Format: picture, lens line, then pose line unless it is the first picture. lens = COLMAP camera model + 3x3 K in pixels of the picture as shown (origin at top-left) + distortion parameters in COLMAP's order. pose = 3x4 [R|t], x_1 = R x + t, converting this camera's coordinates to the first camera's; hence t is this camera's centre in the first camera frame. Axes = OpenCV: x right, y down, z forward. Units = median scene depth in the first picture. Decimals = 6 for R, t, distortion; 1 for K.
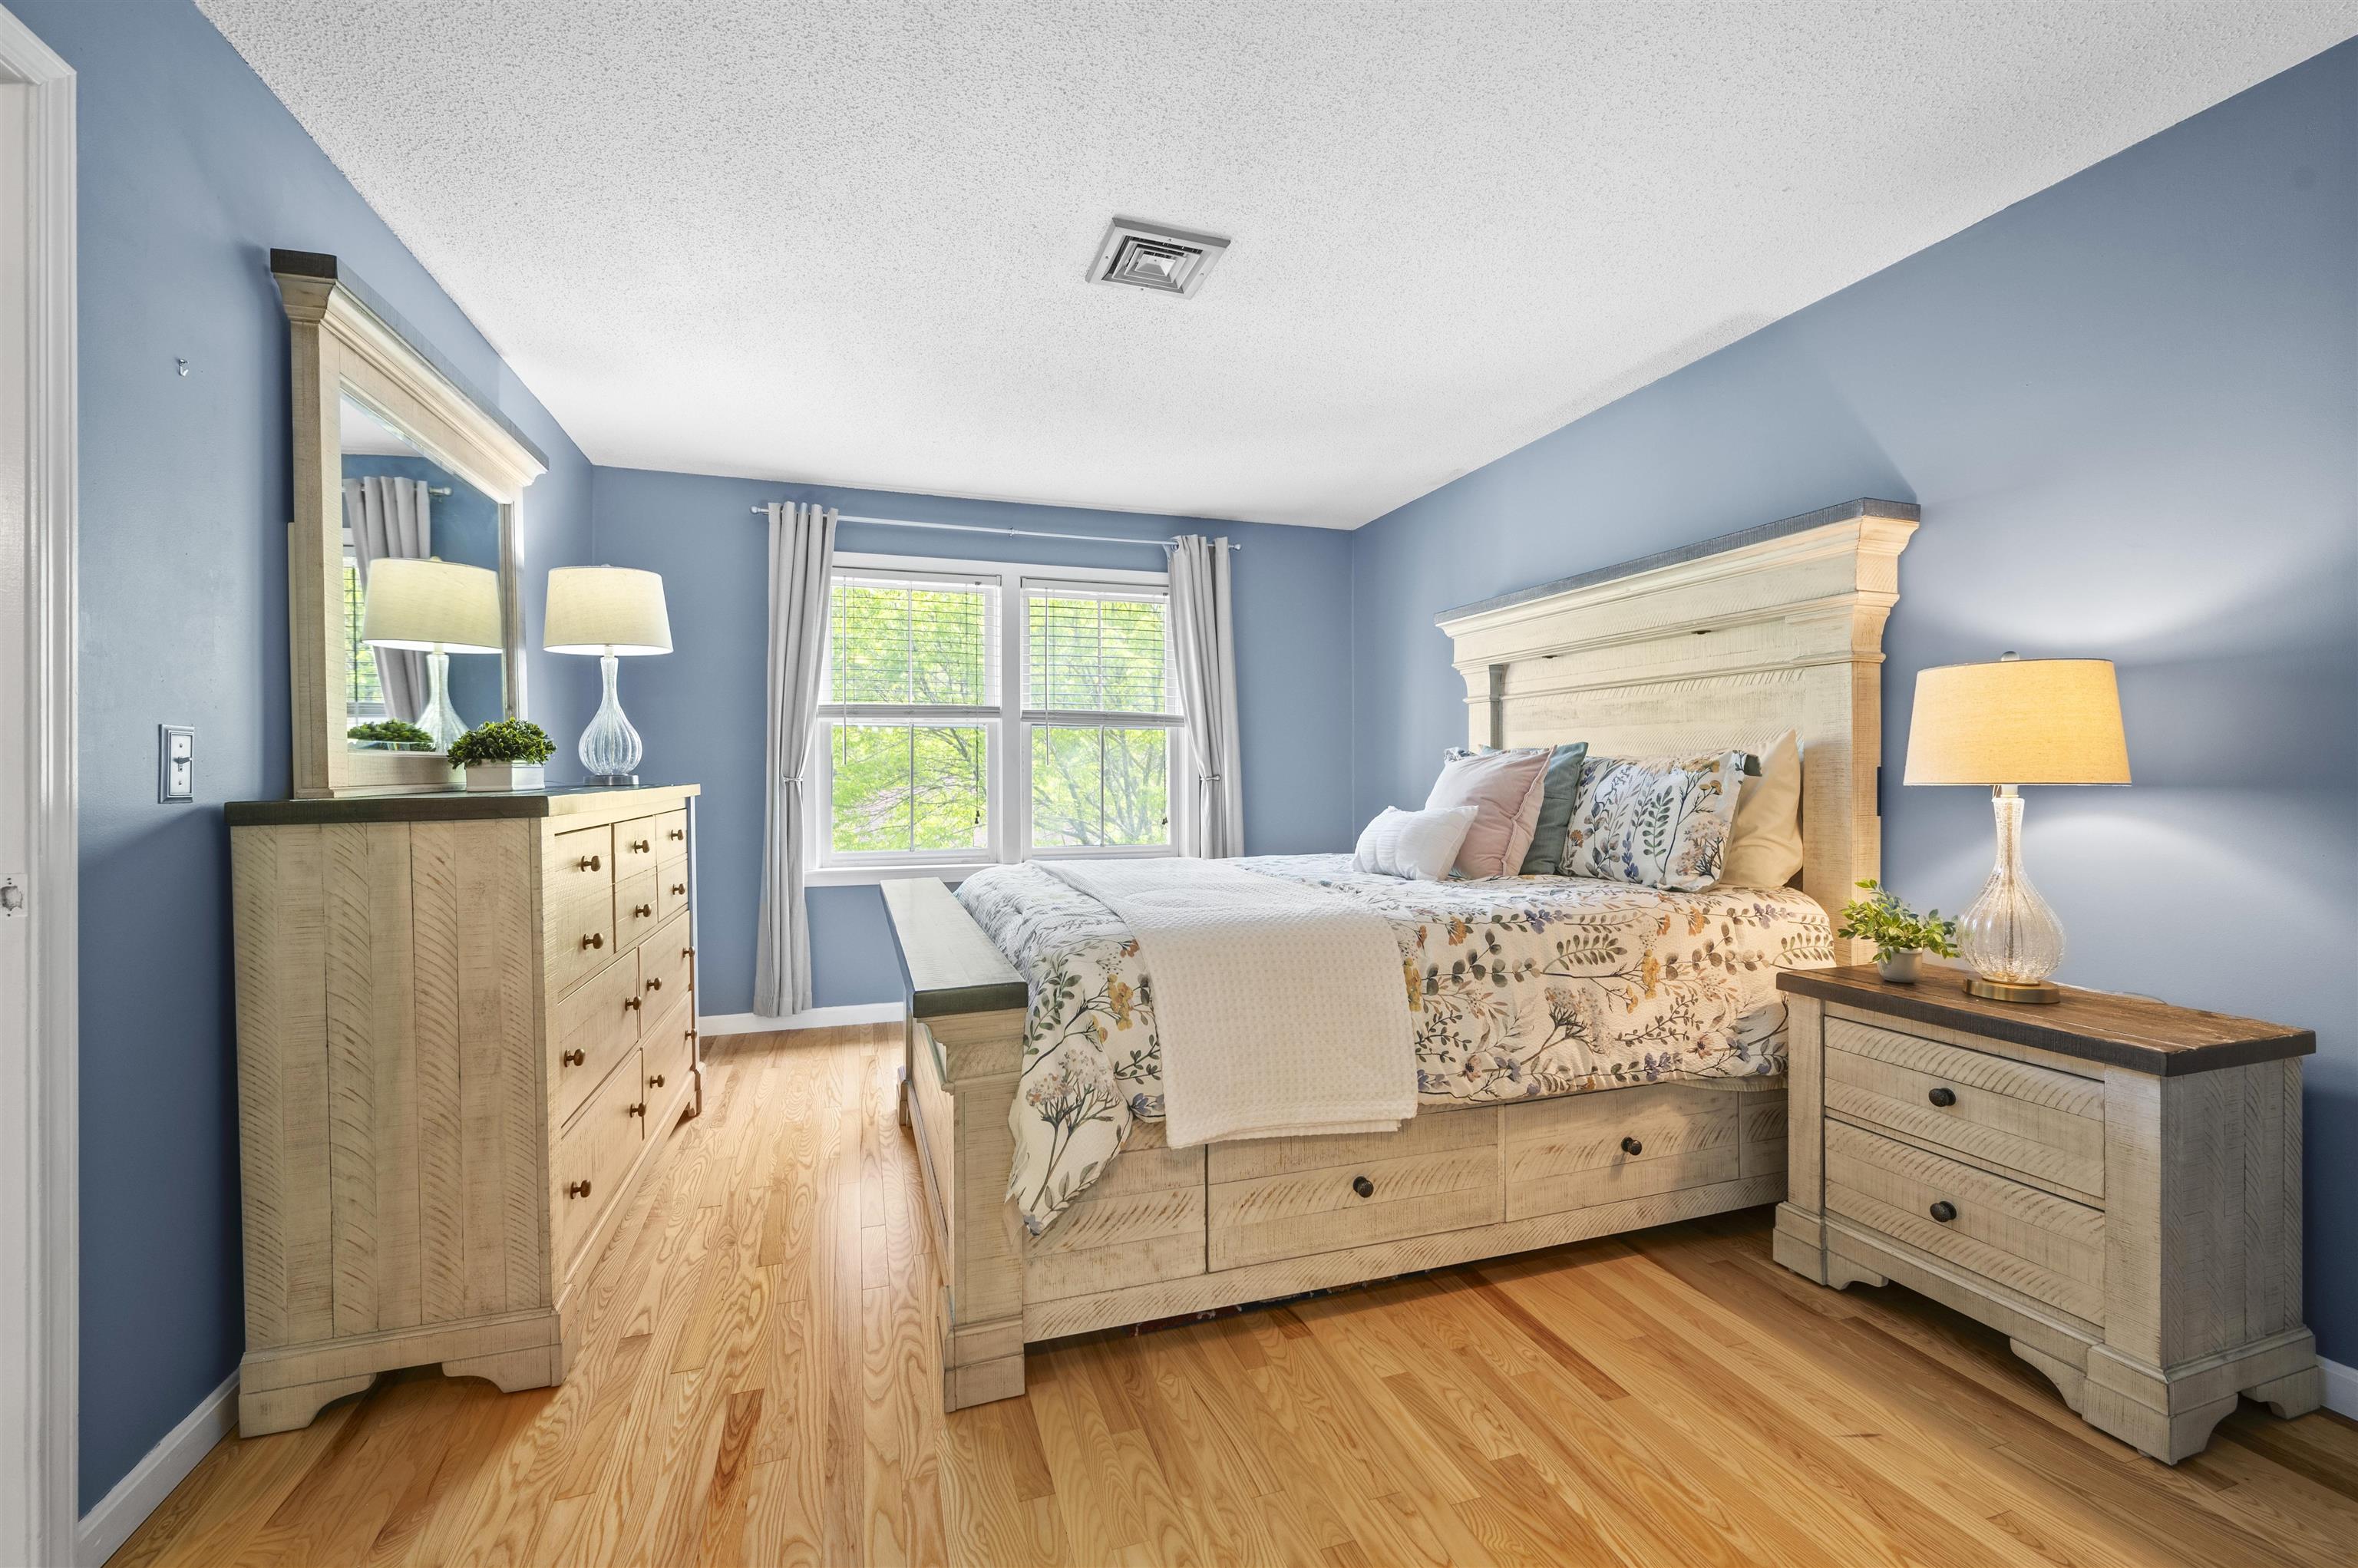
lens RADIAL K [[983.8, 0, 1180.9], [0, 983.8, 777.4], [0, 0, 1]] dist [-0.002546, 0.000801]
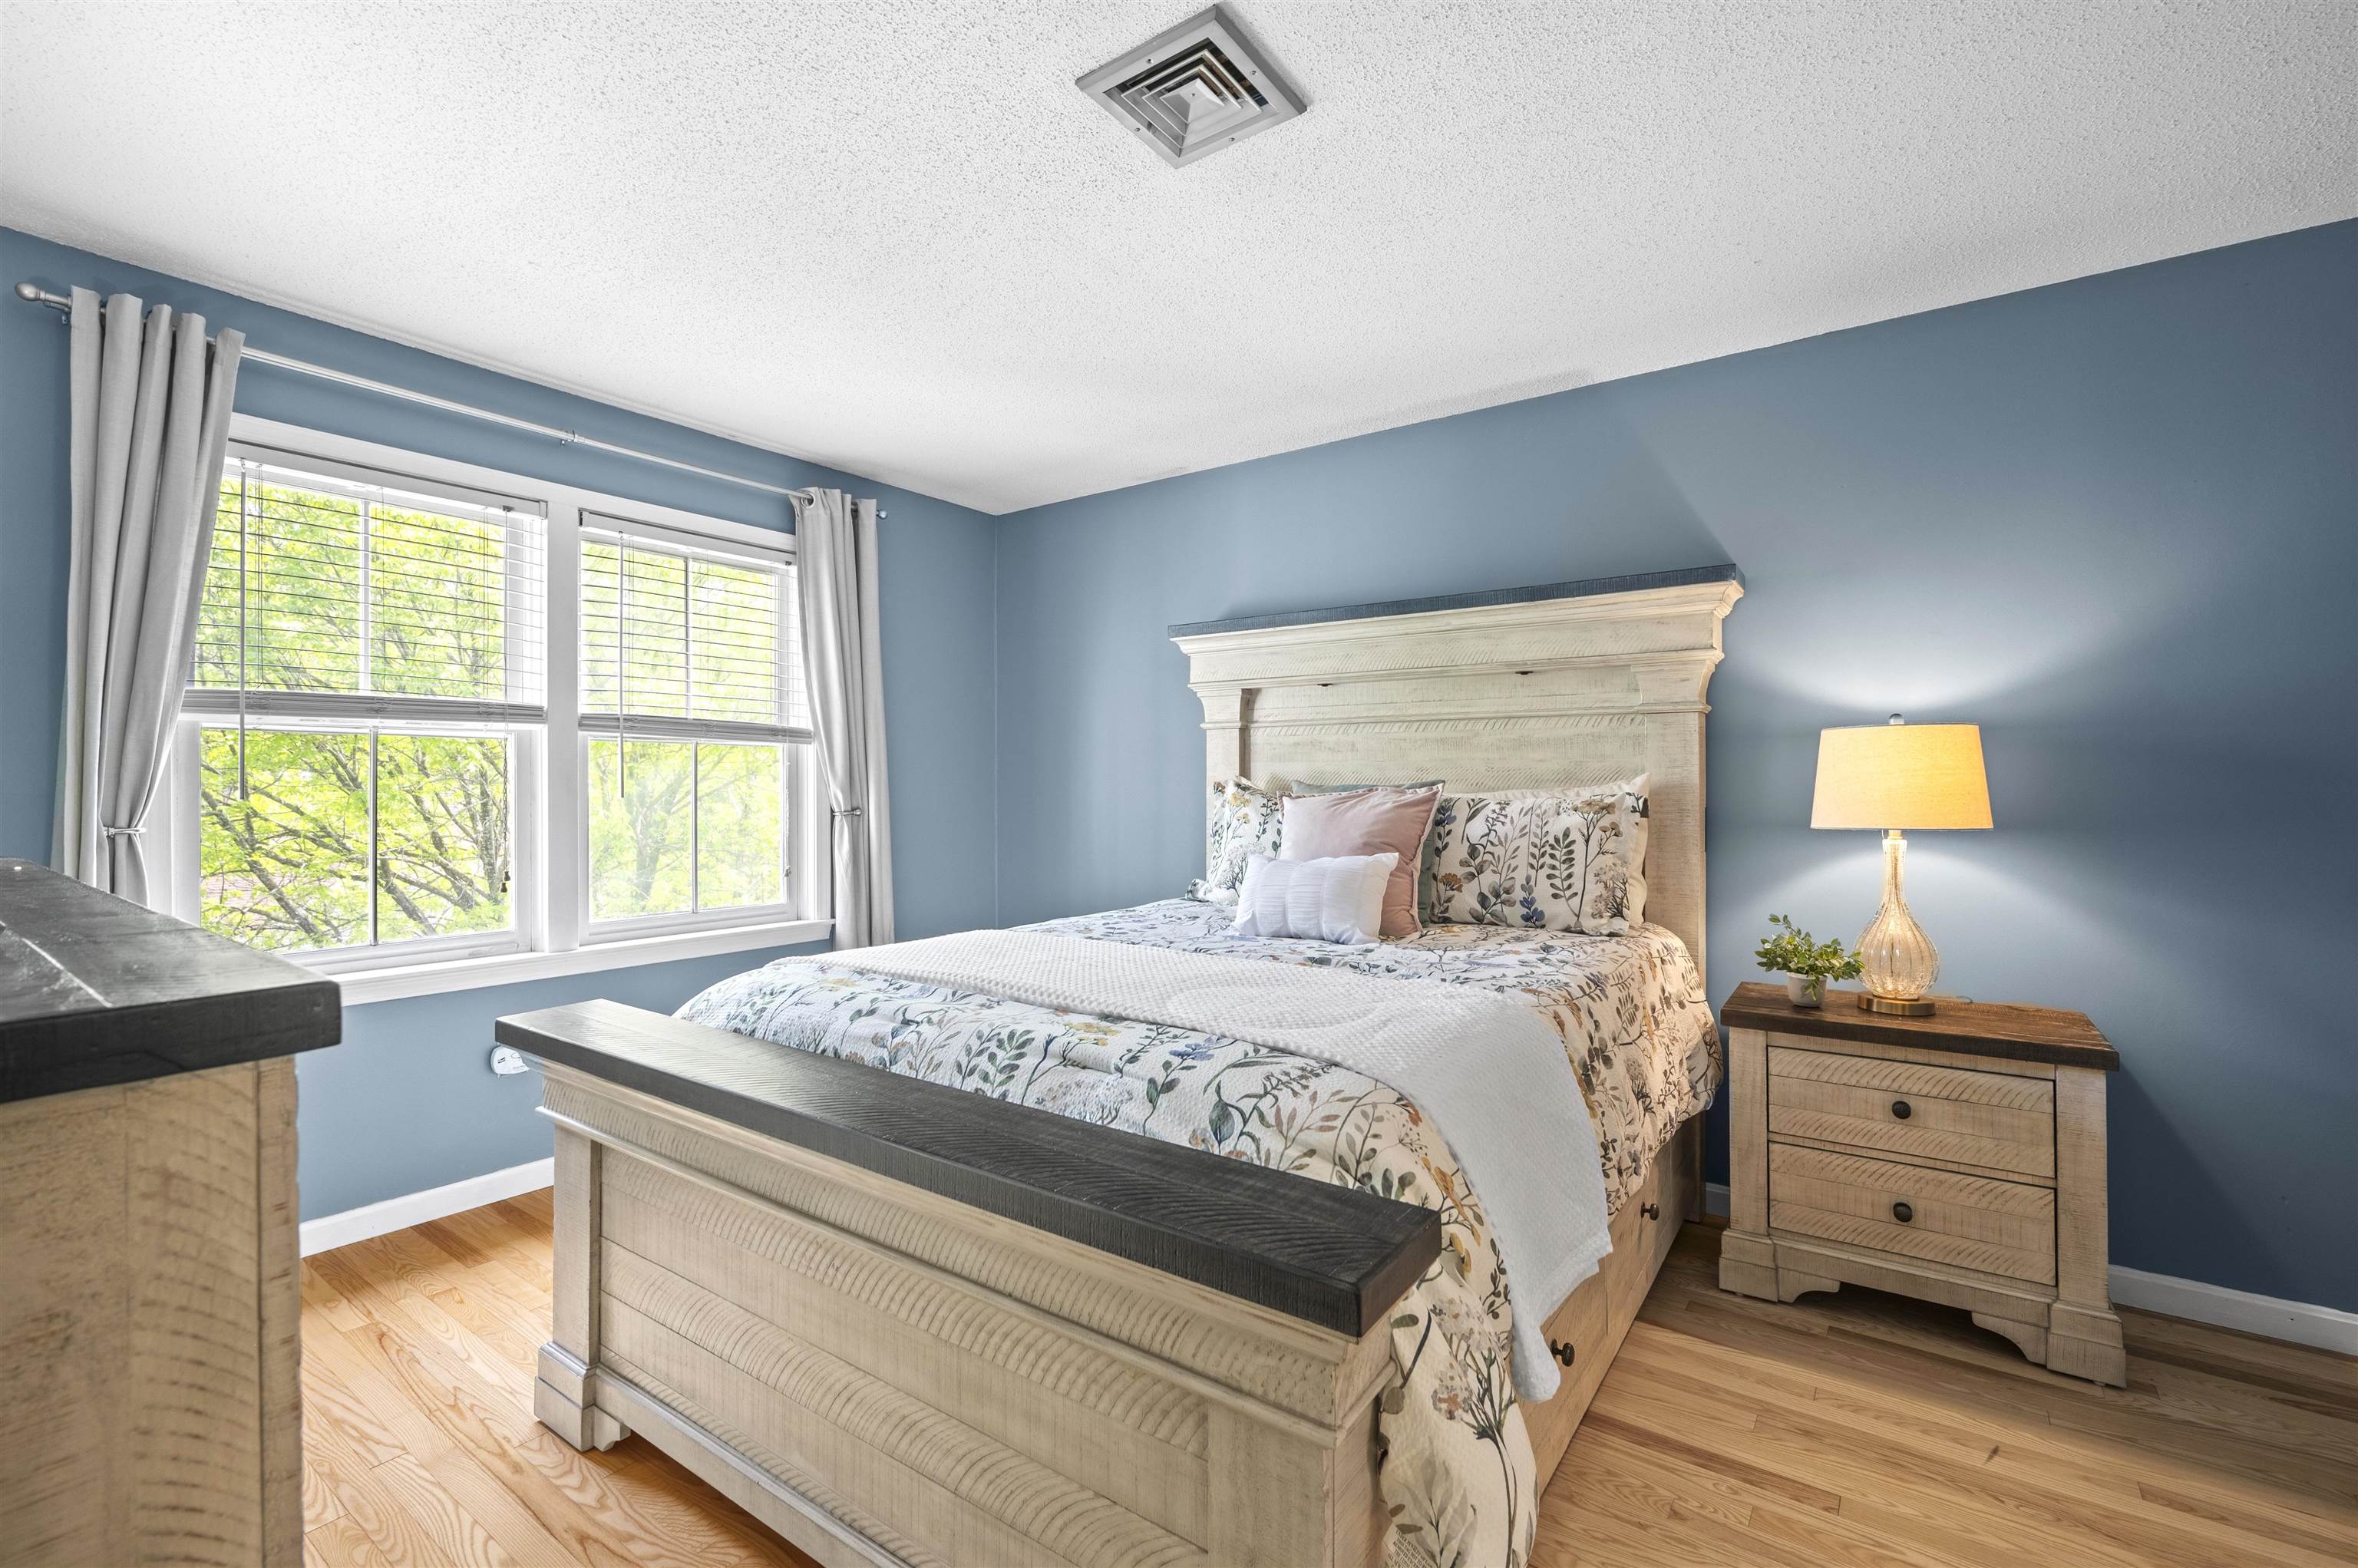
lens RADIAL K [[1025.9, 0, 1172.6], [0, 1025.9, 781.9], [0, 0, 1]] dist [-0.000766, 0.000195]
pose [[0.812556, 0.002469, 0.582878, -0.445234], [0.001886, 0.999975, -0.006866, -0.032300], [-0.582880, 0.006678, 0.812531, 0.405107]]
